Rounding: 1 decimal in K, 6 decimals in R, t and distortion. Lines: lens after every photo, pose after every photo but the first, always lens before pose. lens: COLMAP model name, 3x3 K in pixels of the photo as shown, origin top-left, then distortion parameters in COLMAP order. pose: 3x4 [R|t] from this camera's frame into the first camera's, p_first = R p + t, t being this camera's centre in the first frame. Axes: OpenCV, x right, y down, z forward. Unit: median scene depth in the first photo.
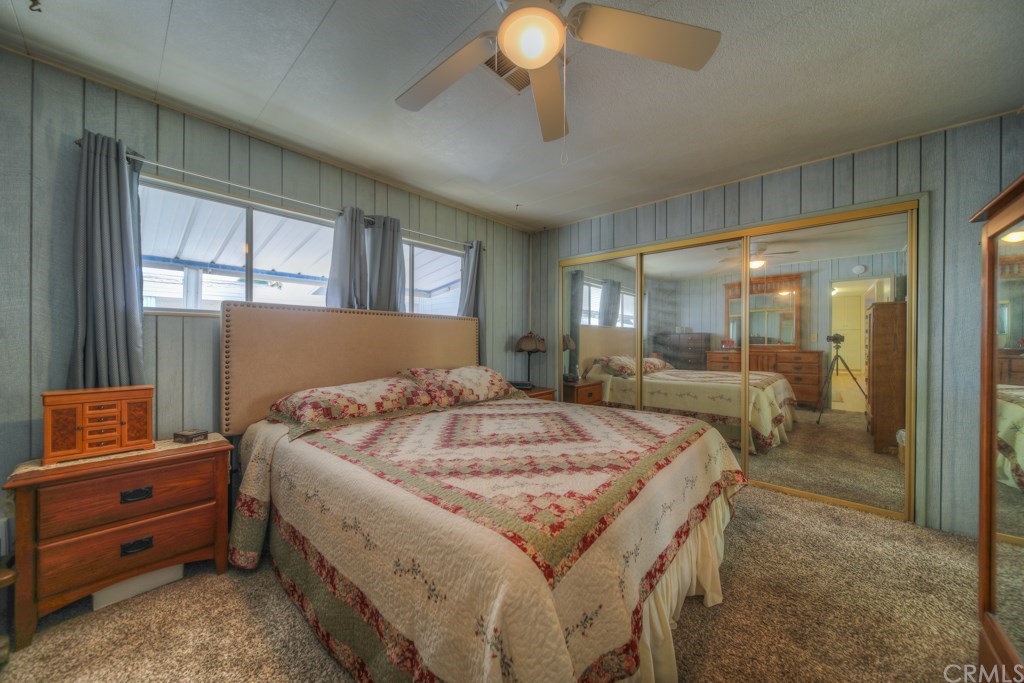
lens RADIAL K [[357.6, 0, 519.4], [0, 357.6, 341.5], [0, 0, 1]] dist [-0.006497, 0.000130]
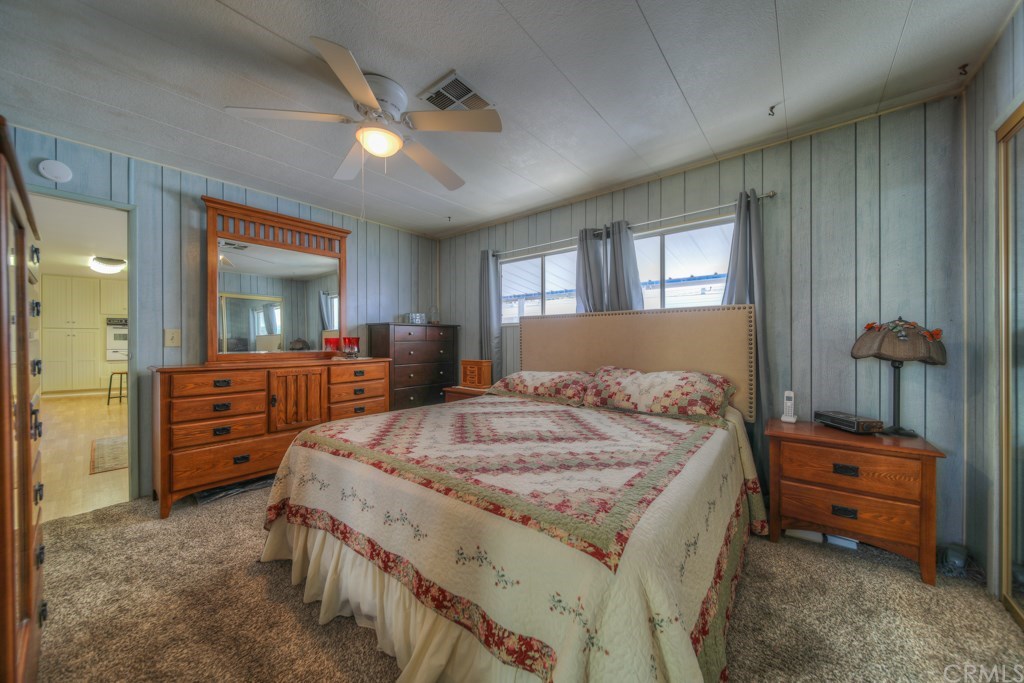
lens RADIAL K [[357.6, 0, 505.9], [0, 357.6, 339.2], [0, 0, 1]] dist [-0.006497, 0.000130]
pose [[0.020427, -0.005829, -0.999774, 0.759375], [-0.002346, 0.999980, -0.005879, 0.006306], [0.999789, 0.002465, 0.020412, 0.733627]]
